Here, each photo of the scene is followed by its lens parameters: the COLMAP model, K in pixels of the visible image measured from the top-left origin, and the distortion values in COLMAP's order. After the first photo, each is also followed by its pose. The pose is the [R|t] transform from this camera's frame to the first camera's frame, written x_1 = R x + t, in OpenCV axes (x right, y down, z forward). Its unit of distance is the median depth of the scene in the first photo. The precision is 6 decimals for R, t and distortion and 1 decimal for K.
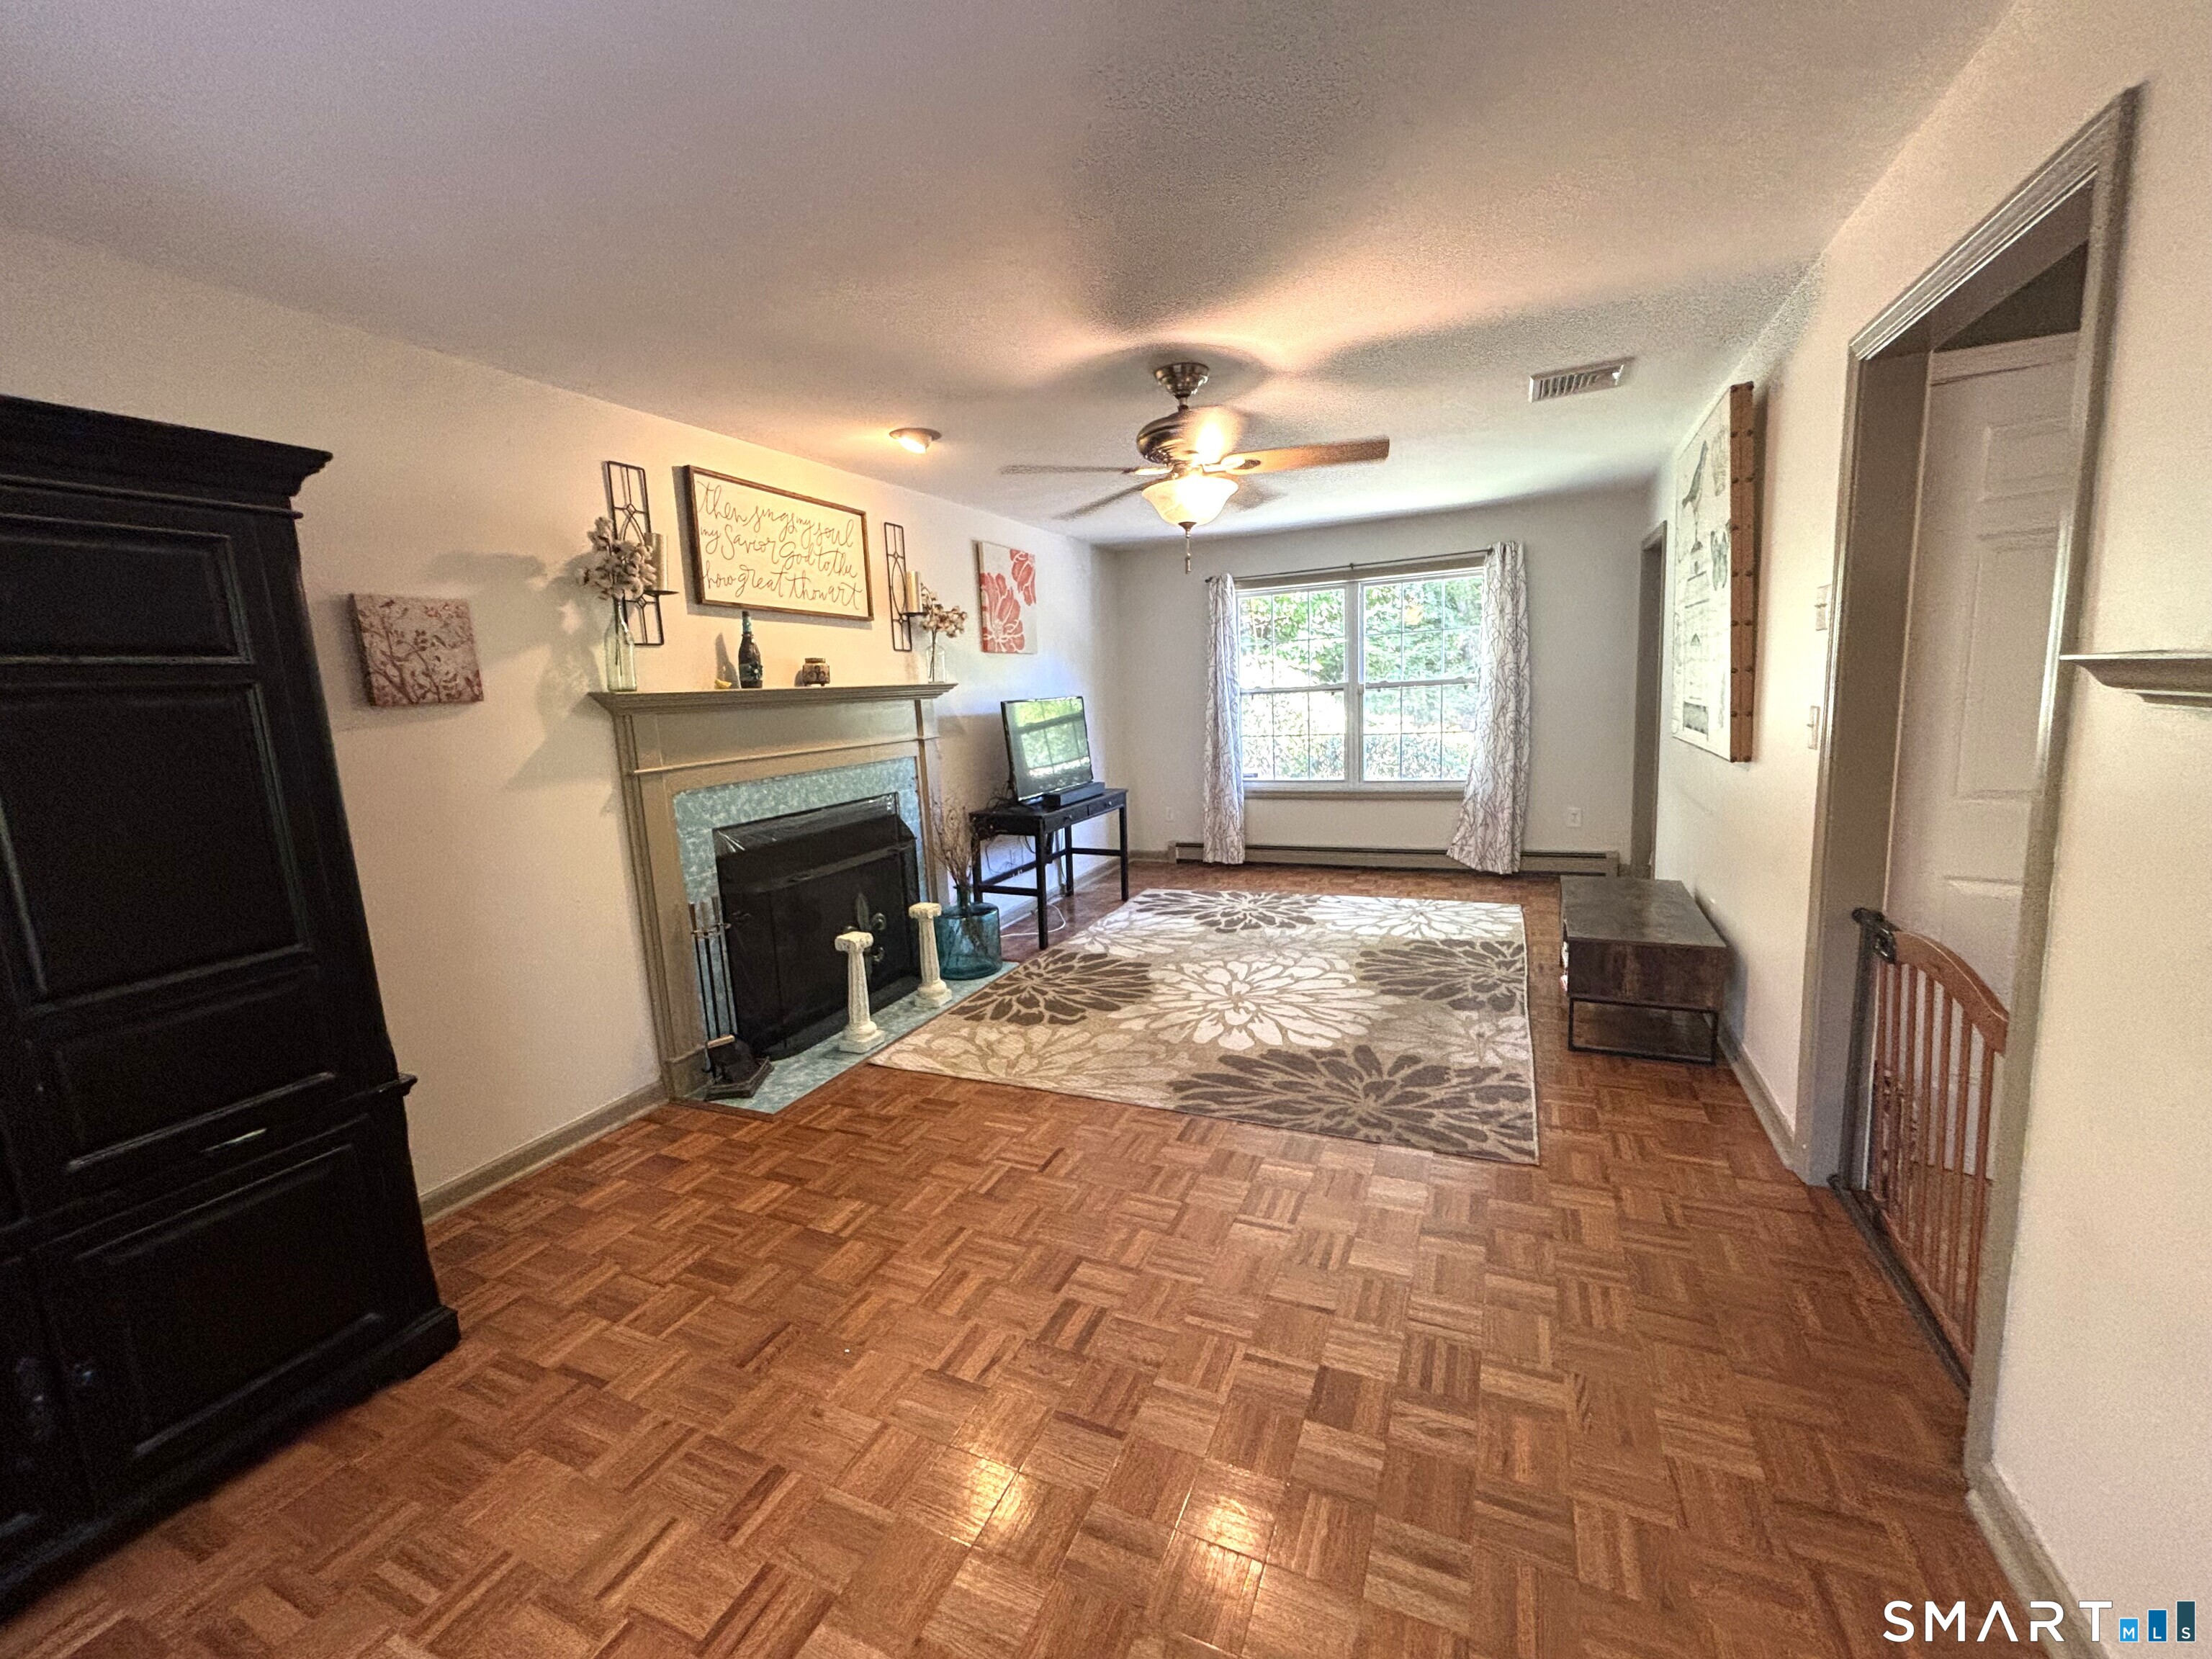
lens RADIAL K [[886.7, 0, 1100.1], [0, 886.7, 823.1], [0, 0, 1]] dist [-0.010831, -0.000307]
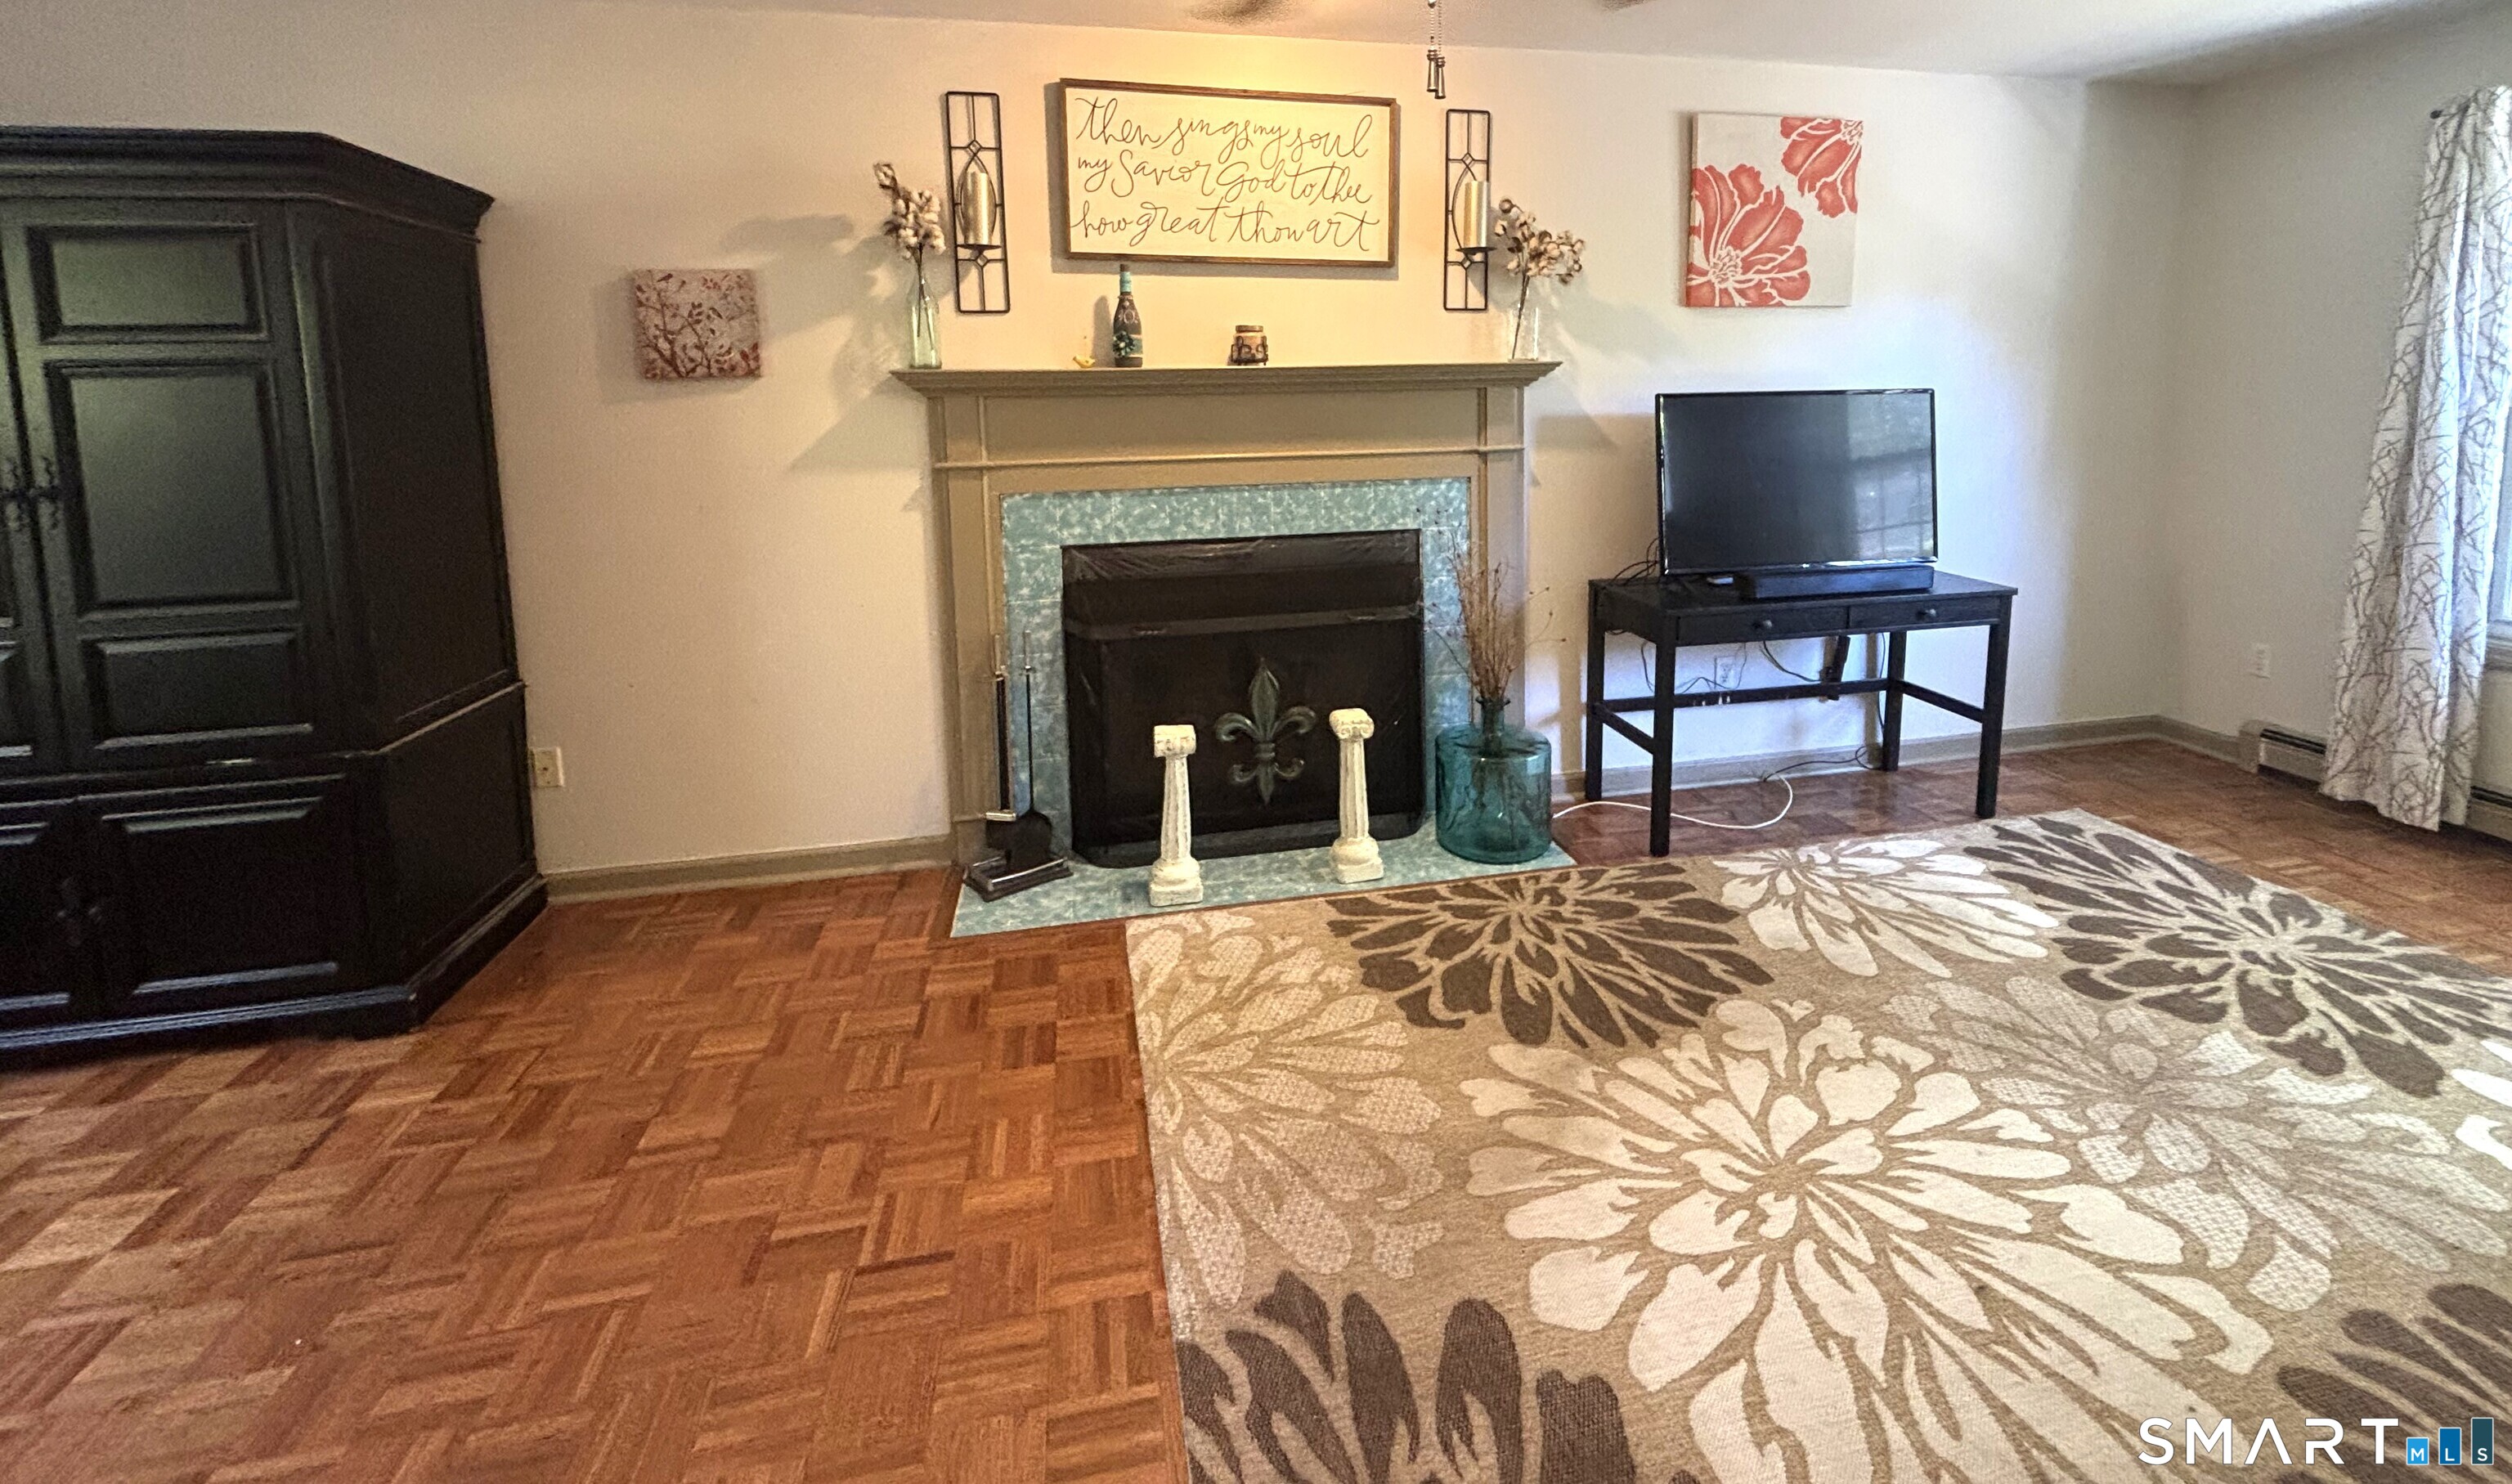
lens RADIAL K [[1054.5, 0, 1285.9], [0, 1054.5, 498.4], [0, 0, 1]] dist [0.000109, -0.000005]
pose [[0.591462, 0.121074, -0.797191, 0.371819], [-0.133262, 0.989745, 0.051447, -0.097832], [0.795244, 0.075806, 0.601531, 0.536933]]
